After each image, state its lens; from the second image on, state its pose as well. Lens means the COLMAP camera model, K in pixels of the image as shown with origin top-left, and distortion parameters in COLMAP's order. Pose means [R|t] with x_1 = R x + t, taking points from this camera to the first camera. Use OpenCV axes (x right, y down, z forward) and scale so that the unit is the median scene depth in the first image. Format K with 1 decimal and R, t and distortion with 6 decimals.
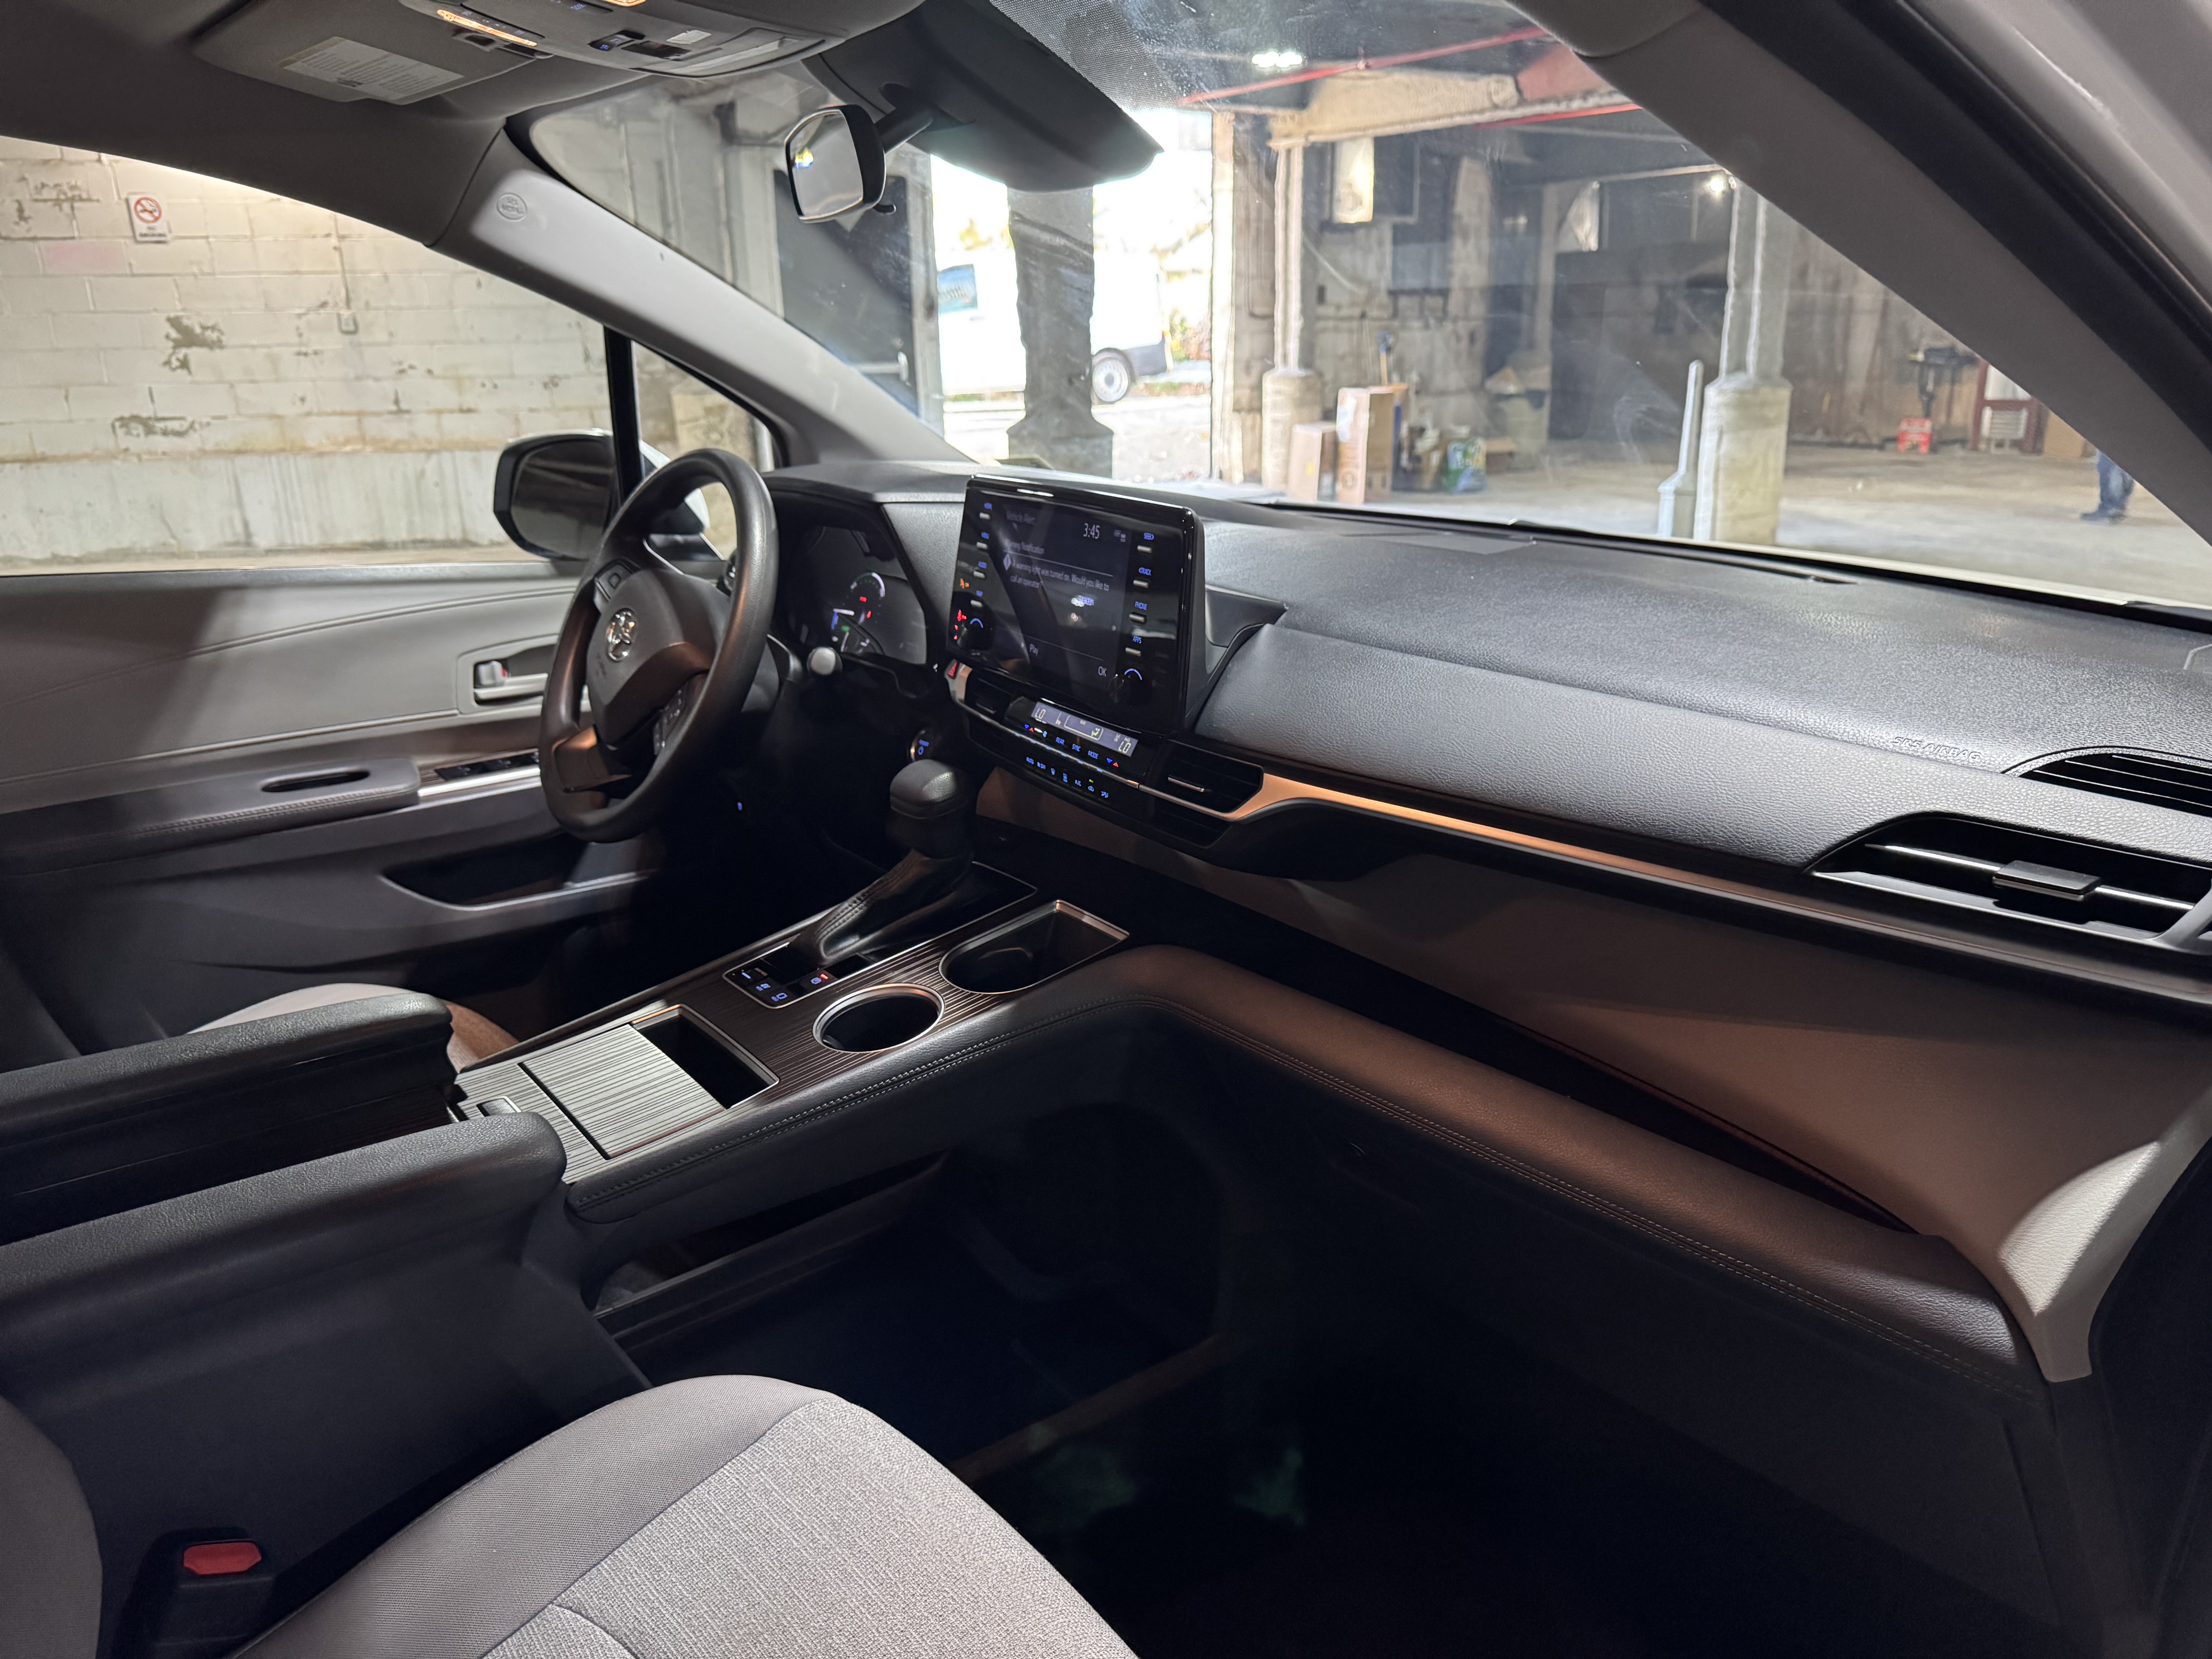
lens RADIAL K [[1571.4, 0, 1148.9], [0, 1571.4, 803.9], [0, 0, 1]] dist [0.084065, -0.168043]
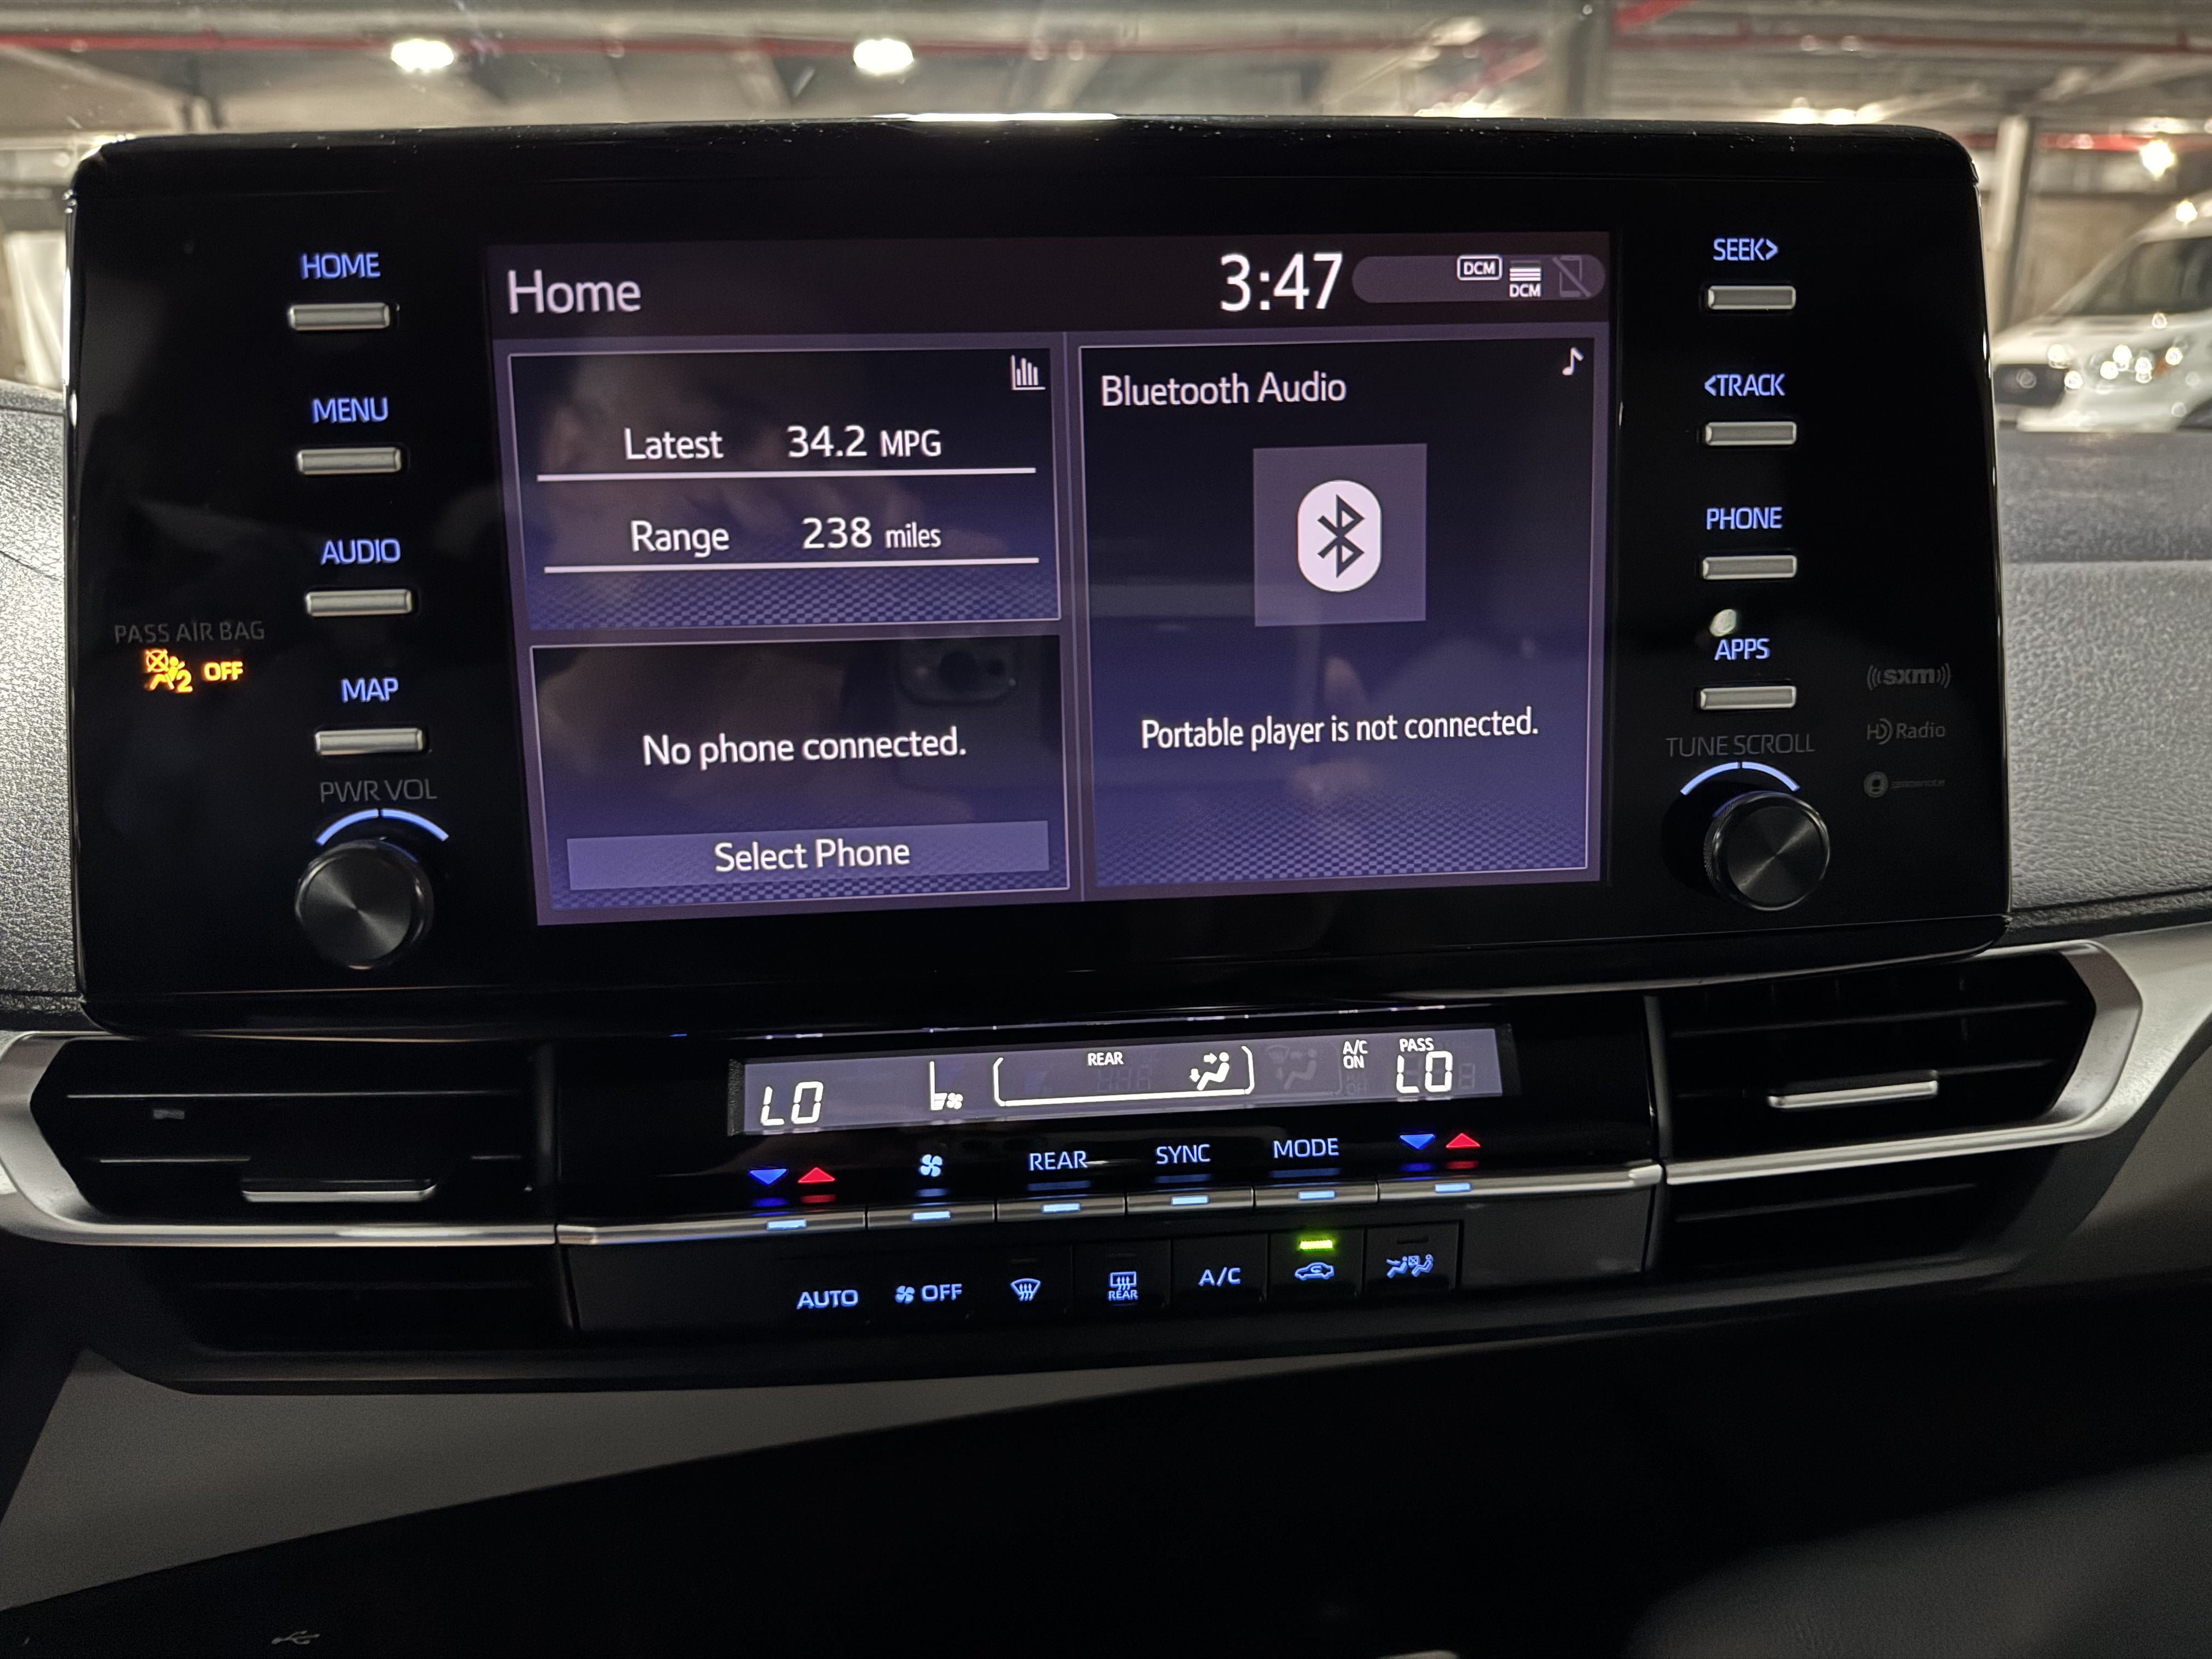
lens RADIAL K [[1566.7, 0, 1116.6], [0, 1566.7, 822.7], [0, 0, 1]] dist [0.007450, -0.025619]
pose [[0.461007, -0.253799, 0.850329, -0.034416], [0.259153, 0.954962, 0.144528, -0.017356], [-0.848712, 0.153736, 0.506017, 0.121283]]
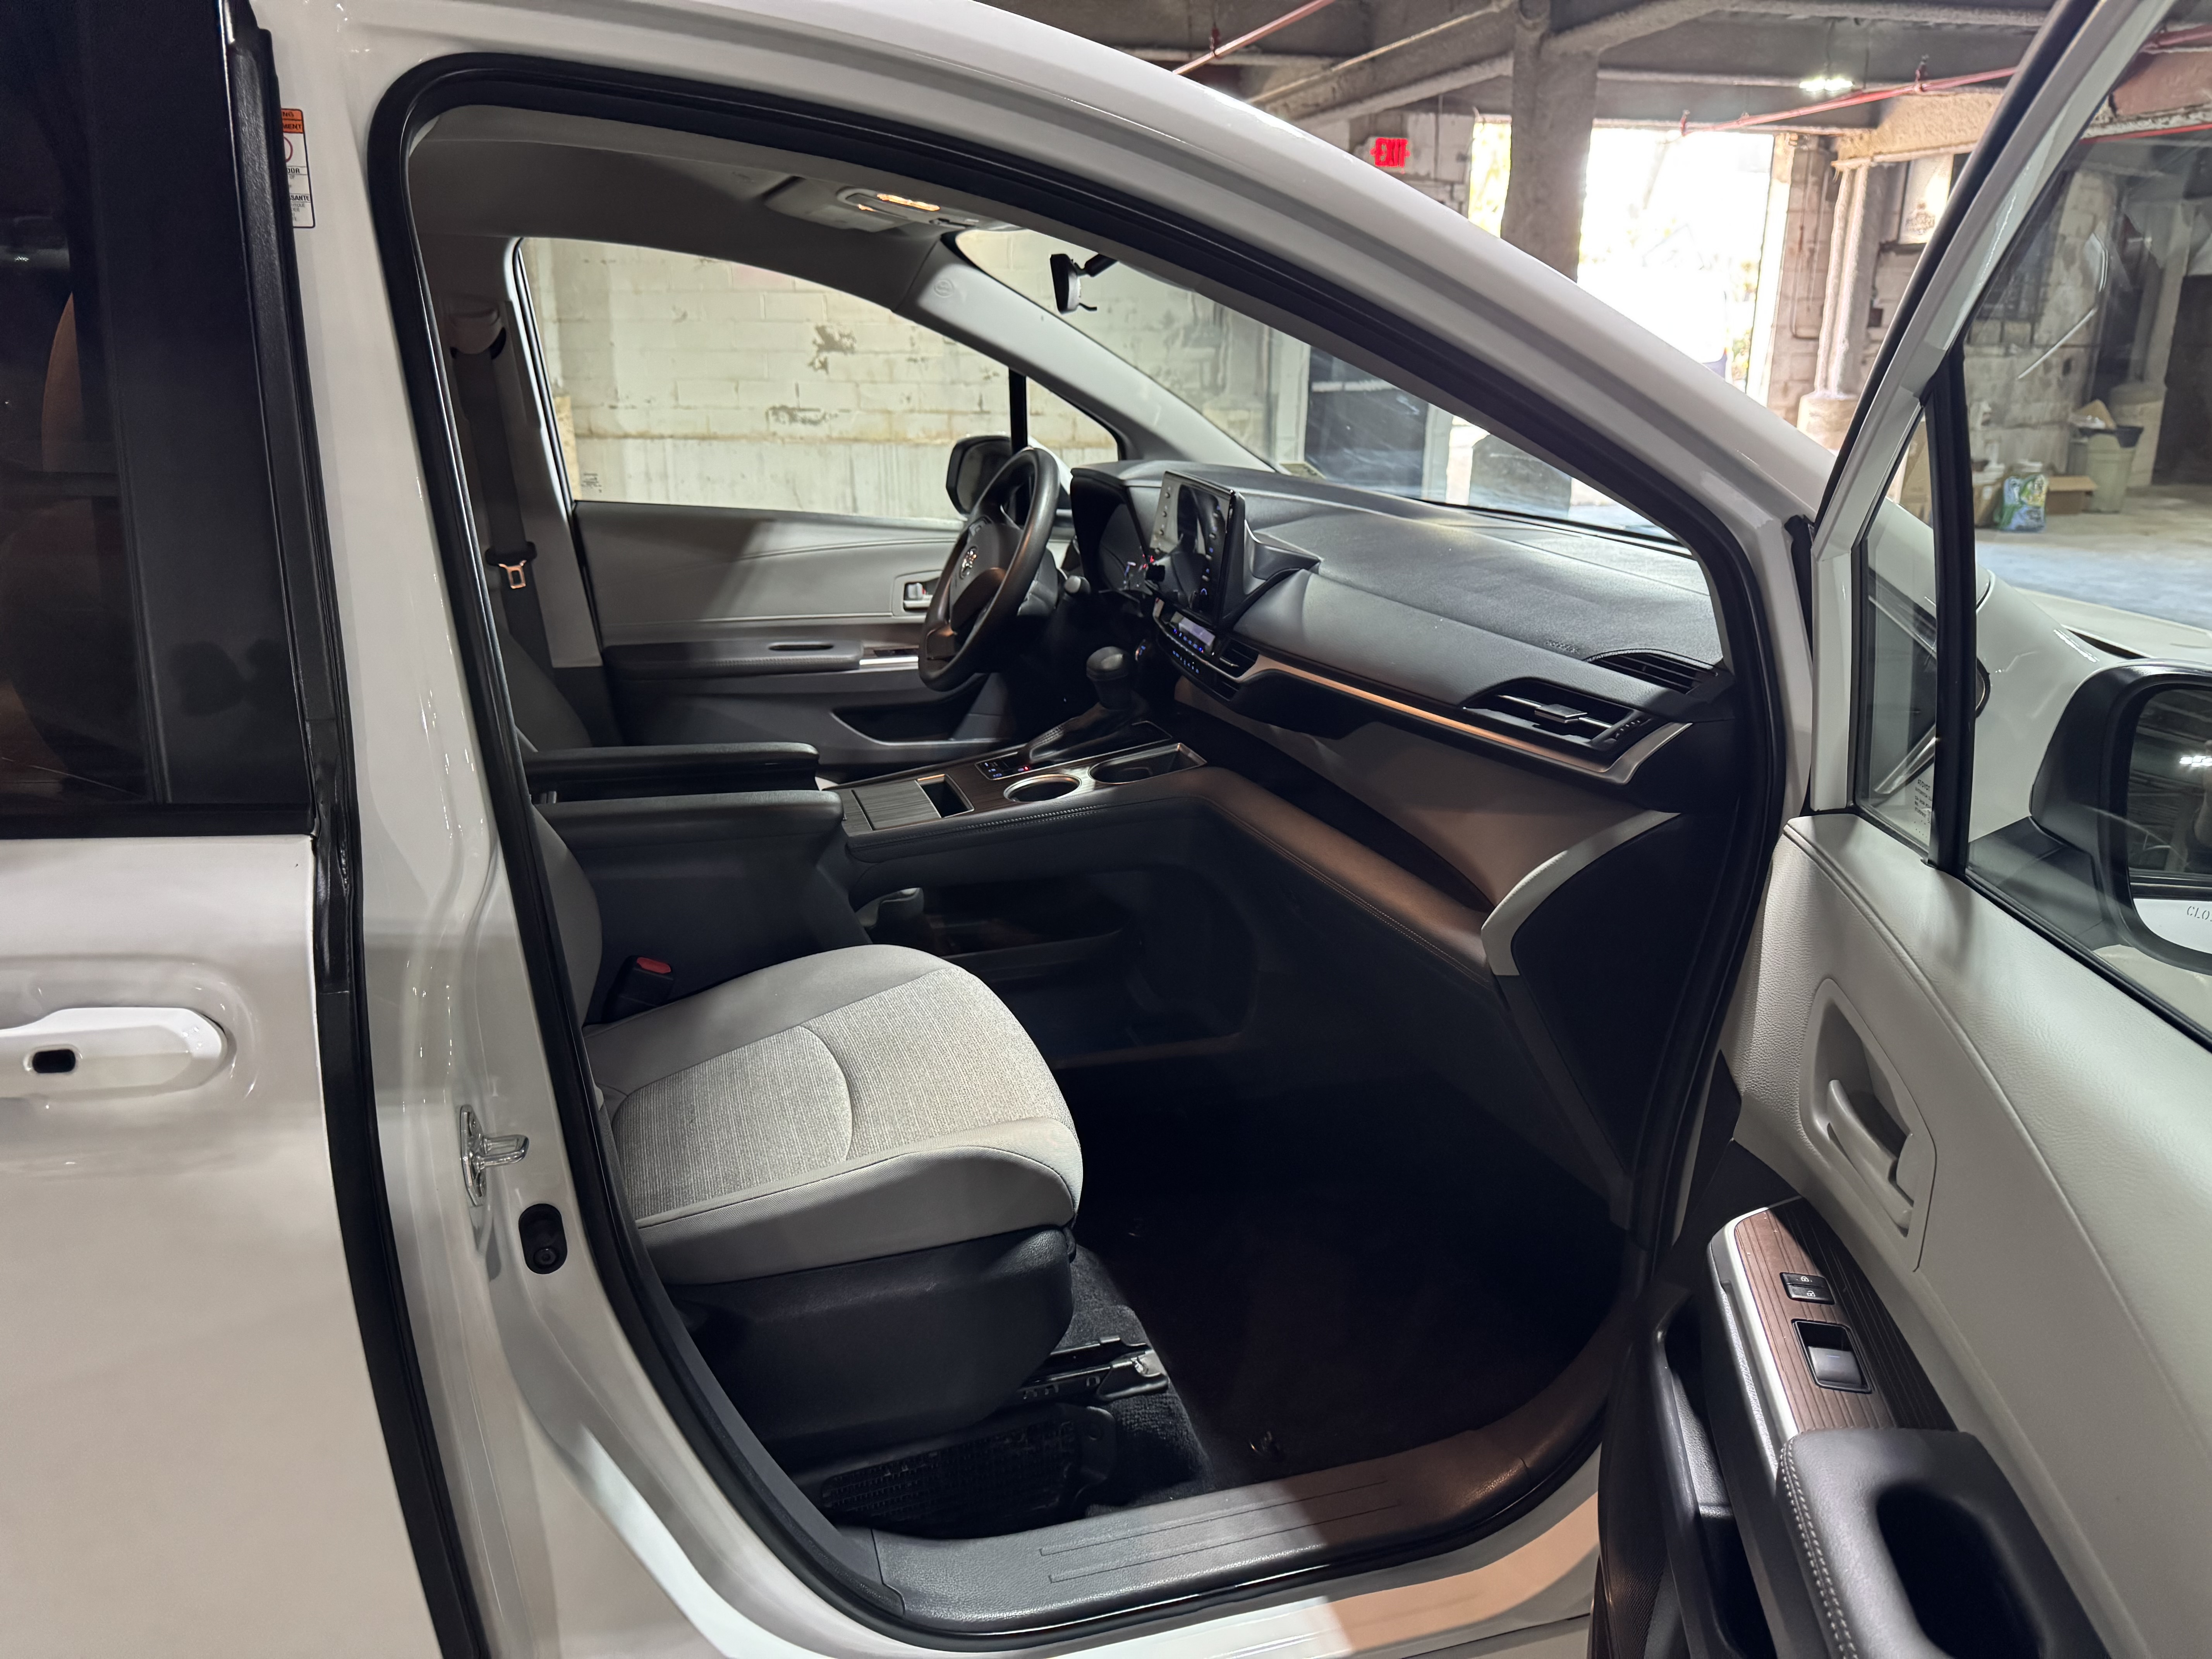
lens RADIAL K [[1580.8, 0, 1125.3], [0, 1580.8, 820.5], [0, 0, 1]] dist [-0.007621, -0.011306]
pose [[0.934624, 0.116966, -0.335853, 0.061343], [-0.115684, 0.992999, 0.023899, 0.015385], [0.336297, 0.016516, 0.941611, -0.069616]]
